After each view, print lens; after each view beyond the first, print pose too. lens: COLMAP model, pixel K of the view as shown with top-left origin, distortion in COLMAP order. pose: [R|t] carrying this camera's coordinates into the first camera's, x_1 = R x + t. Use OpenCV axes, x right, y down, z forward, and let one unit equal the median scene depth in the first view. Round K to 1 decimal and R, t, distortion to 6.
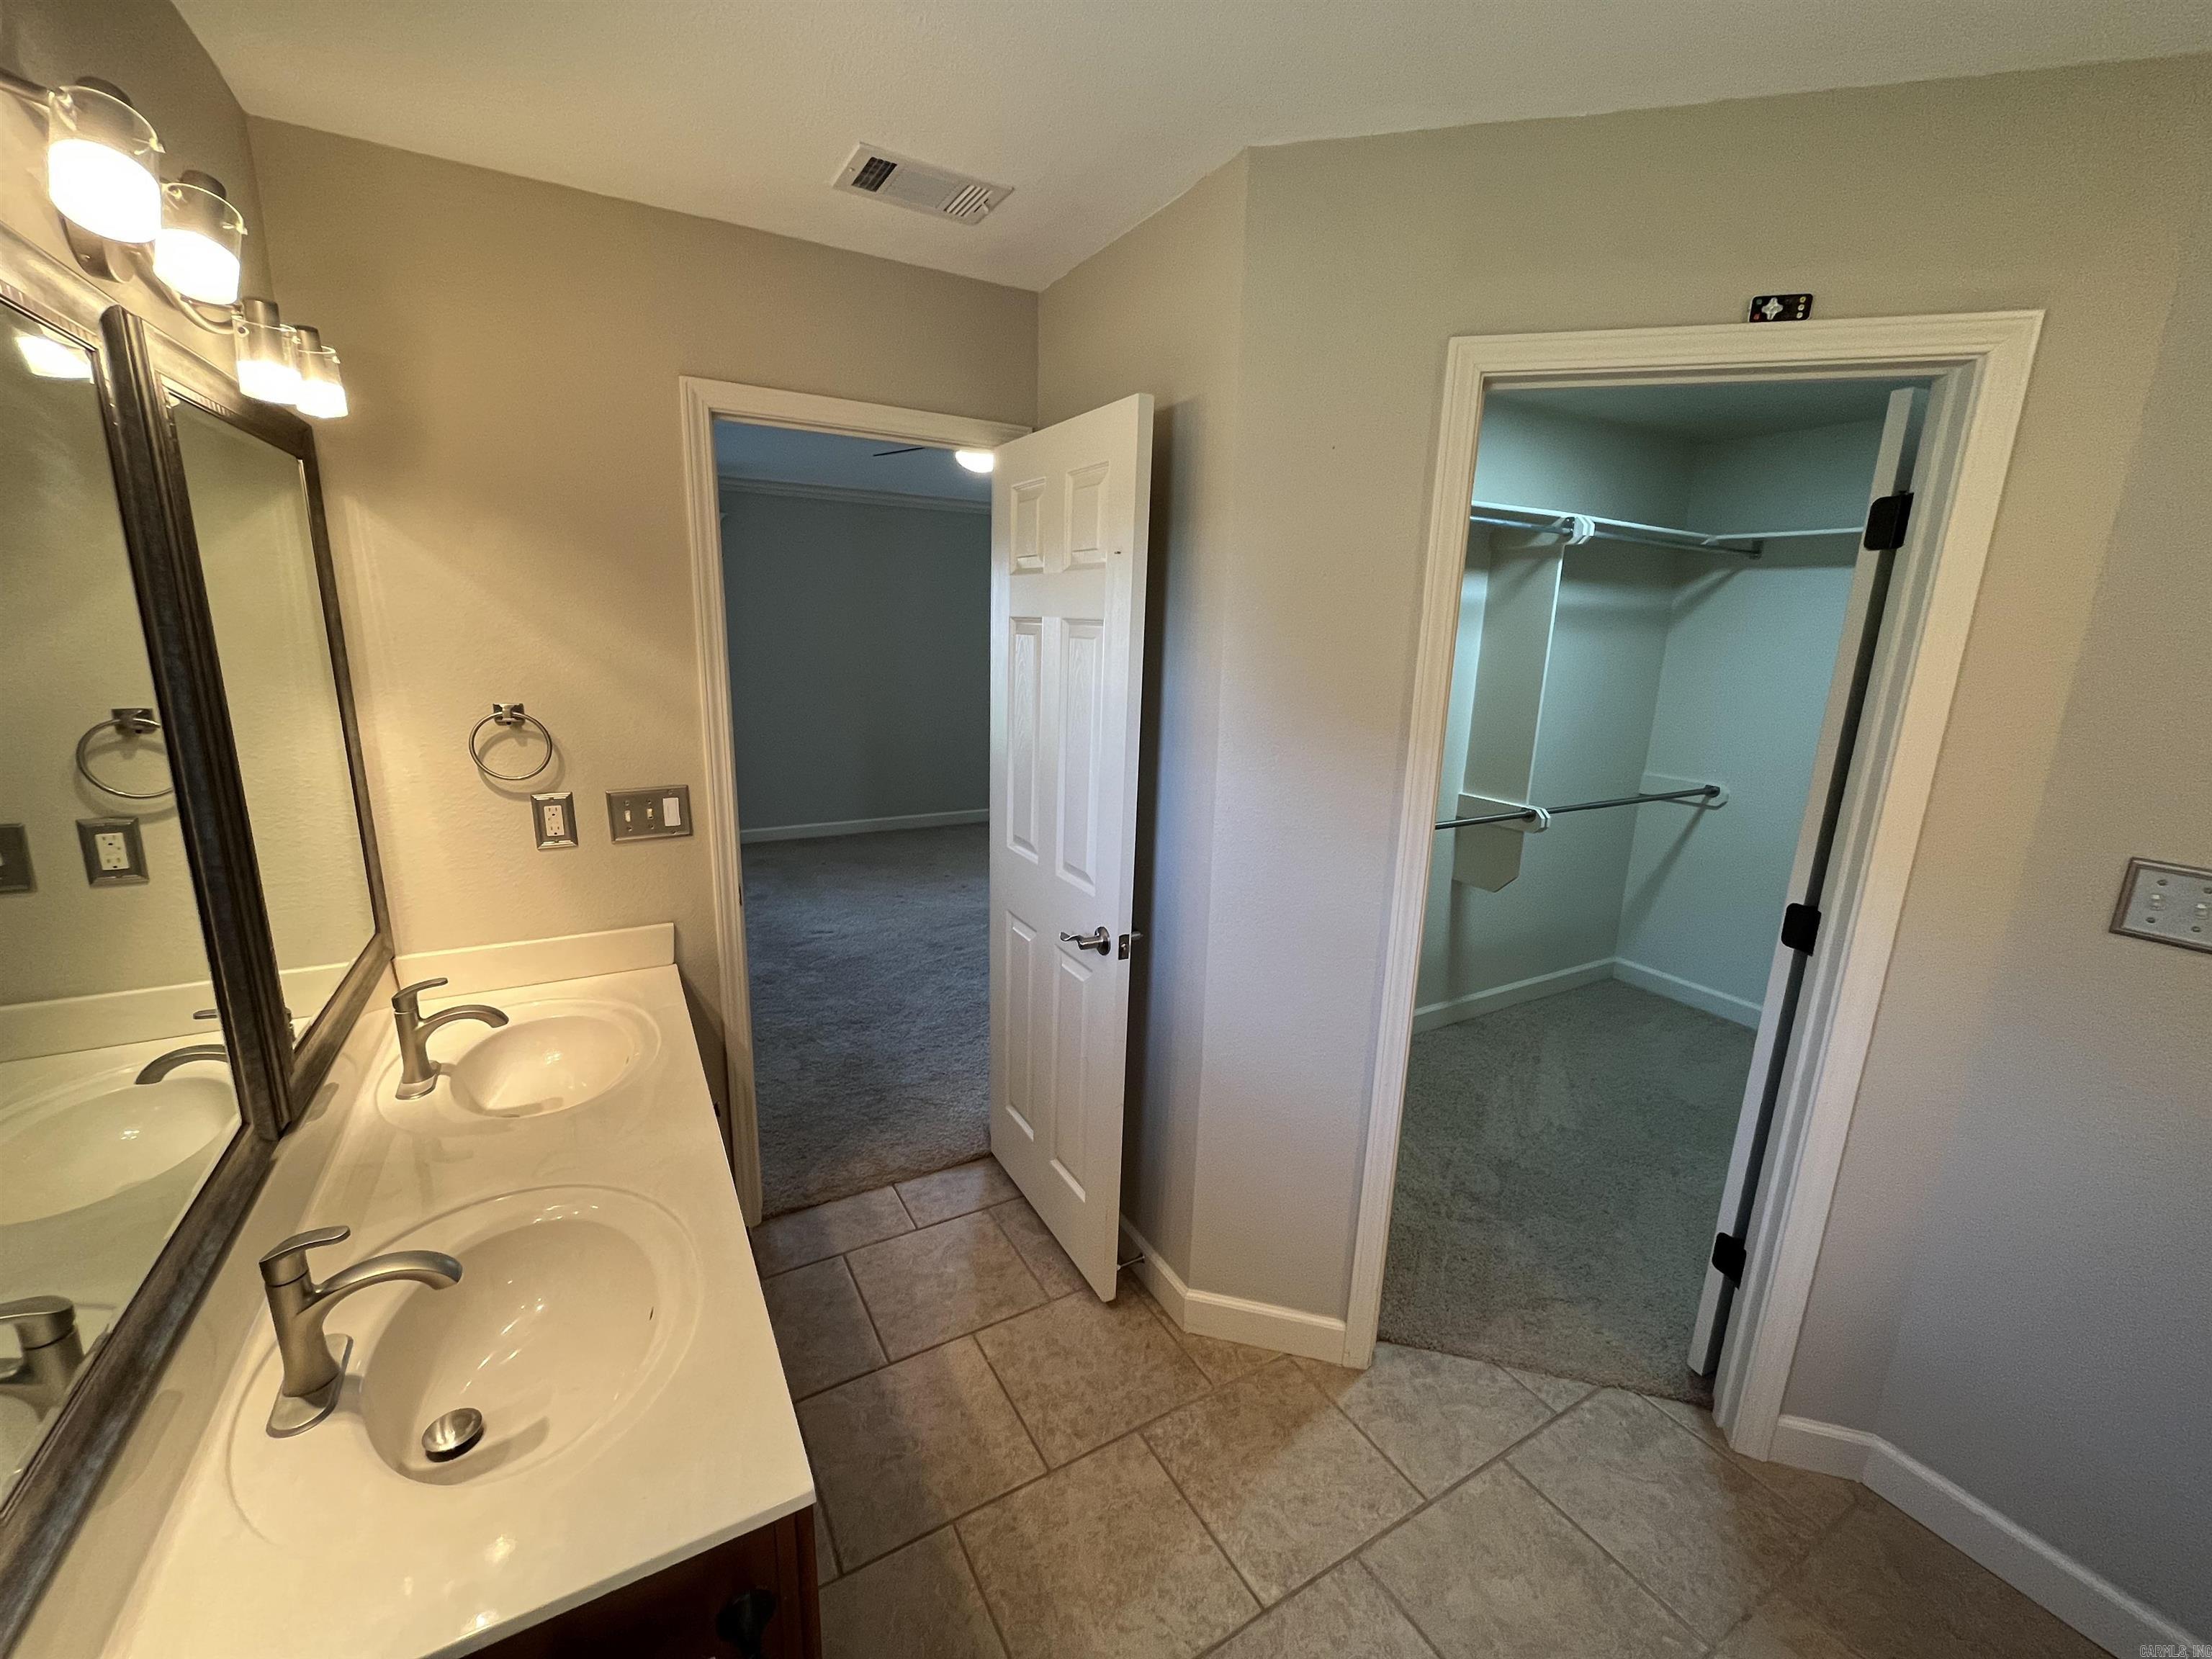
lens RADIAL K [[891.7, 0, 1107.4], [0, 891.7, 830.9], [0, 0, 1]] dist [-0.002365, -0.000771]
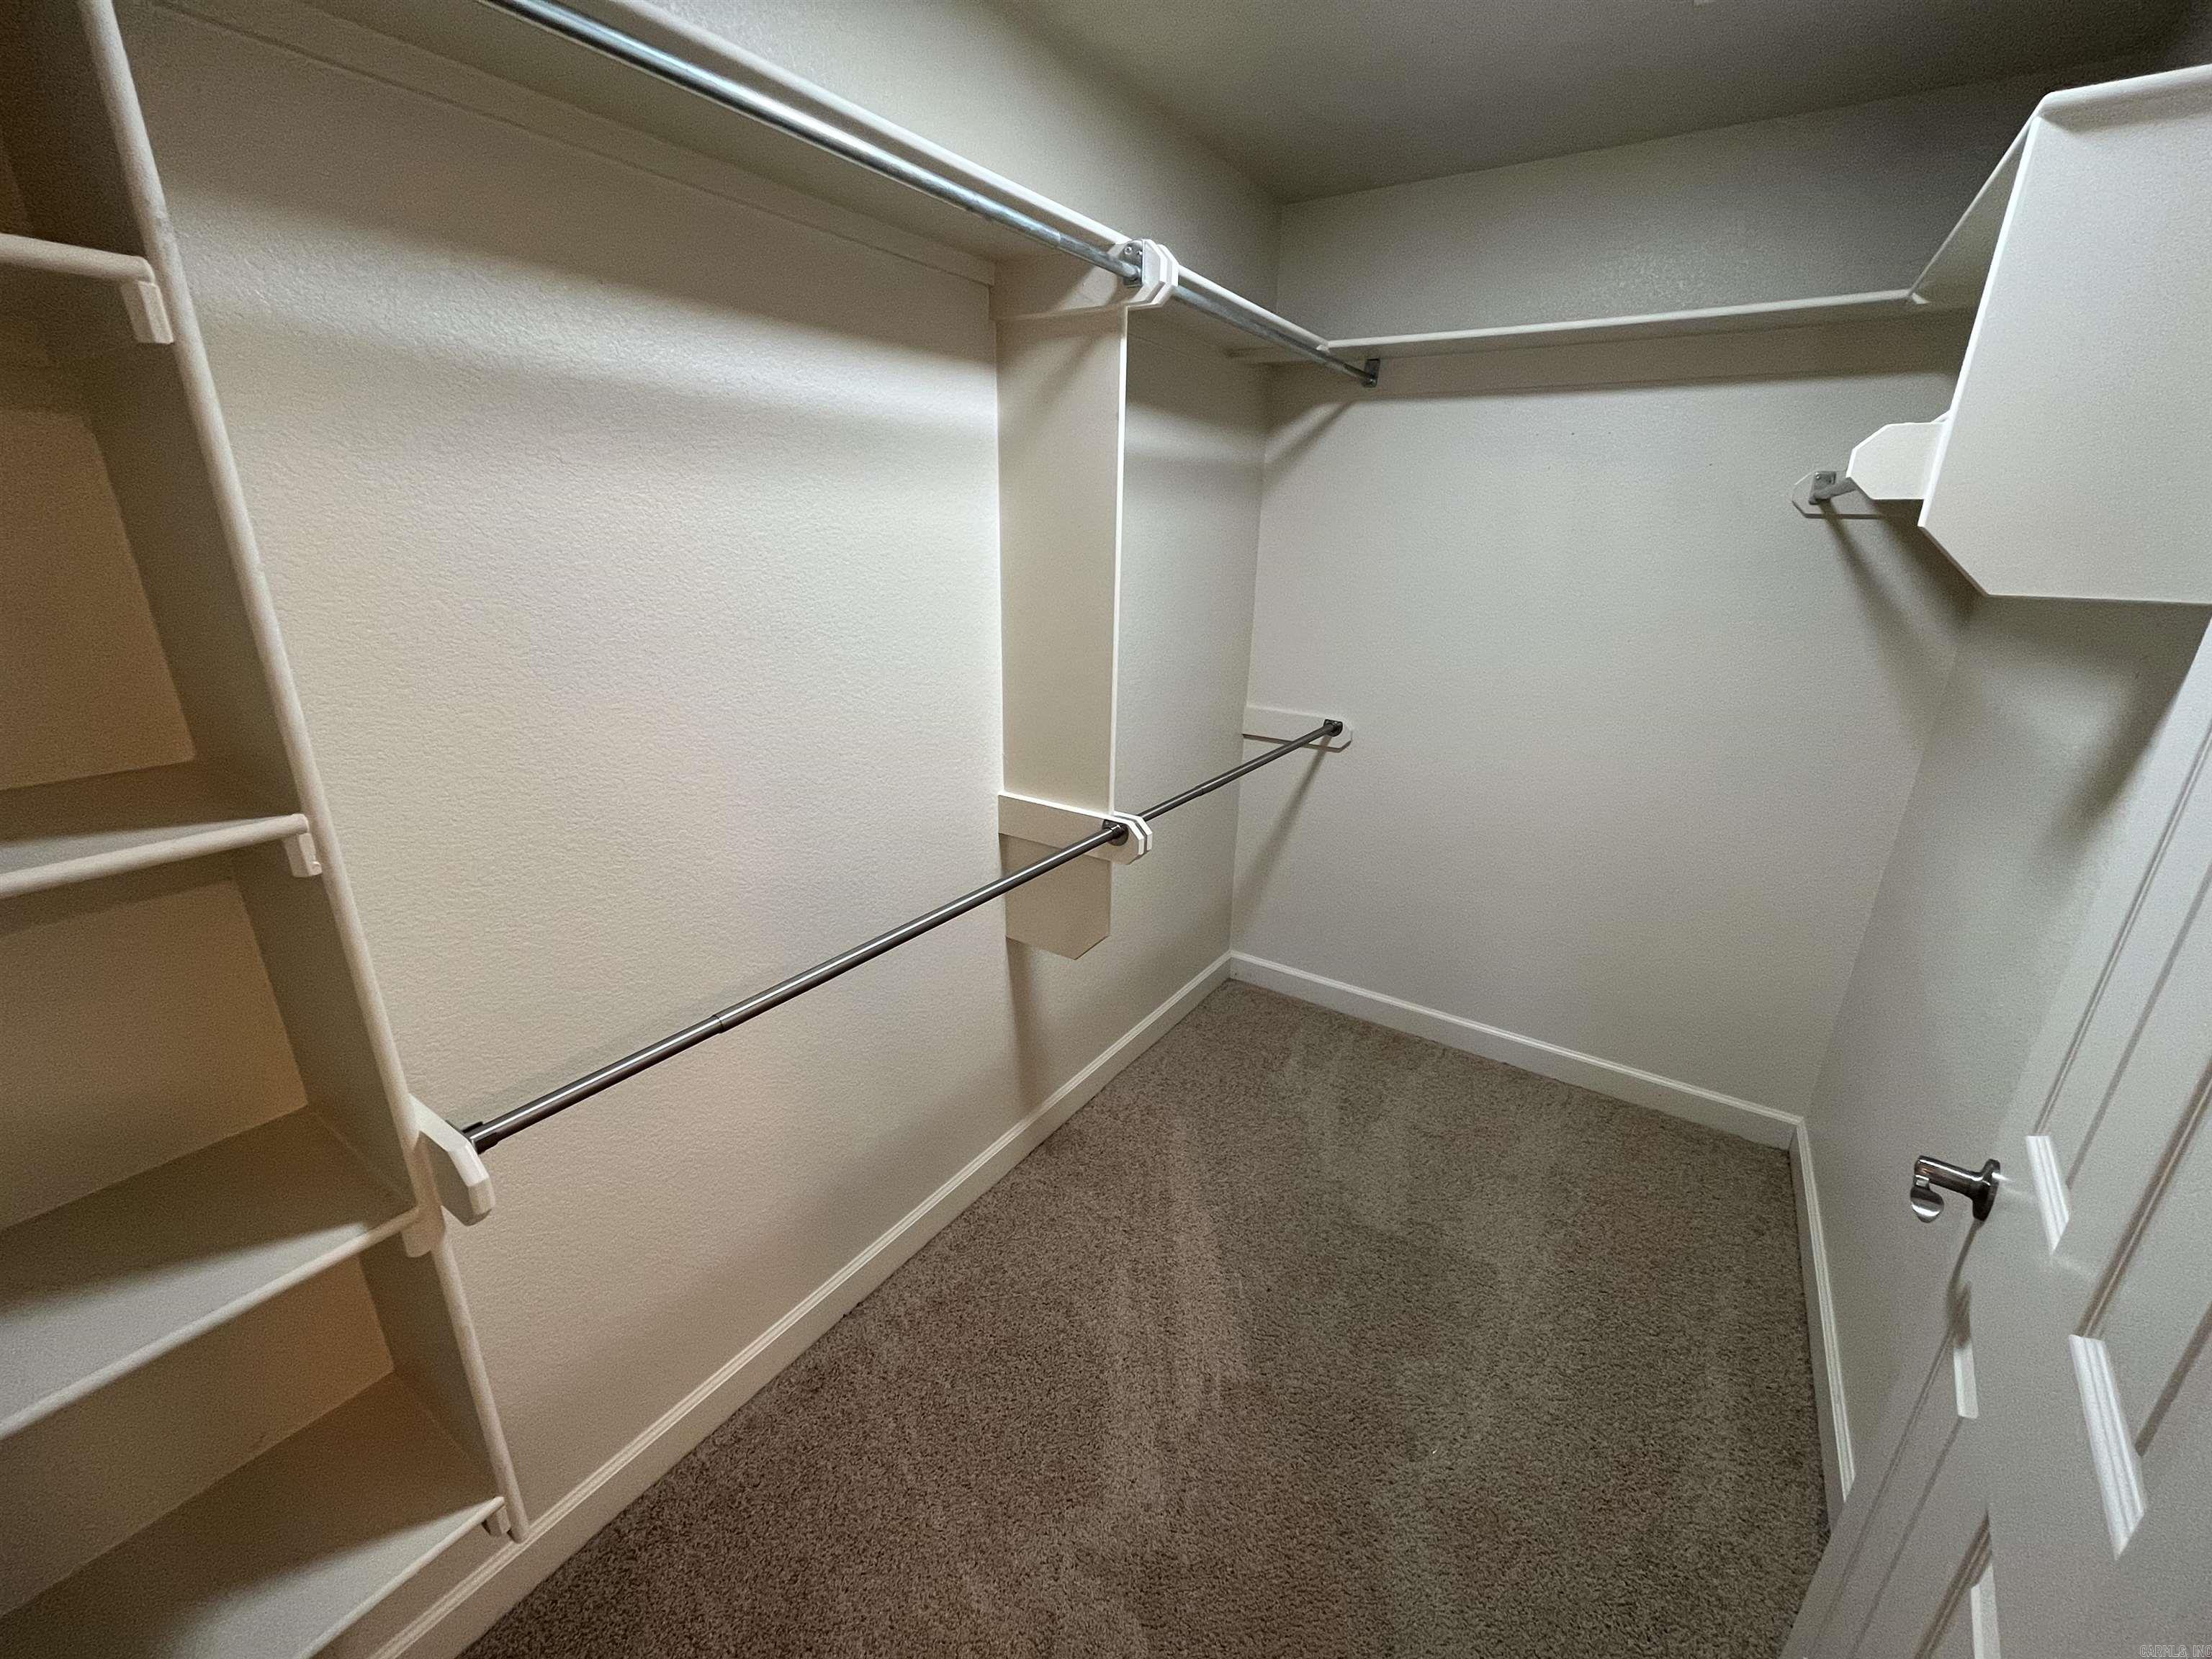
lens RADIAL K [[889.6, 0, 1104.9], [0, 889.6, 837.5], [0, 0, 1]] dist [-0.001104, -0.000205]
pose [[0.894889, -0.155163, 0.418448, 0.218283], [0.103765, 0.984260, 0.143057, -0.088505], [-0.434059, -0.084600, 0.896904, 0.472002]]
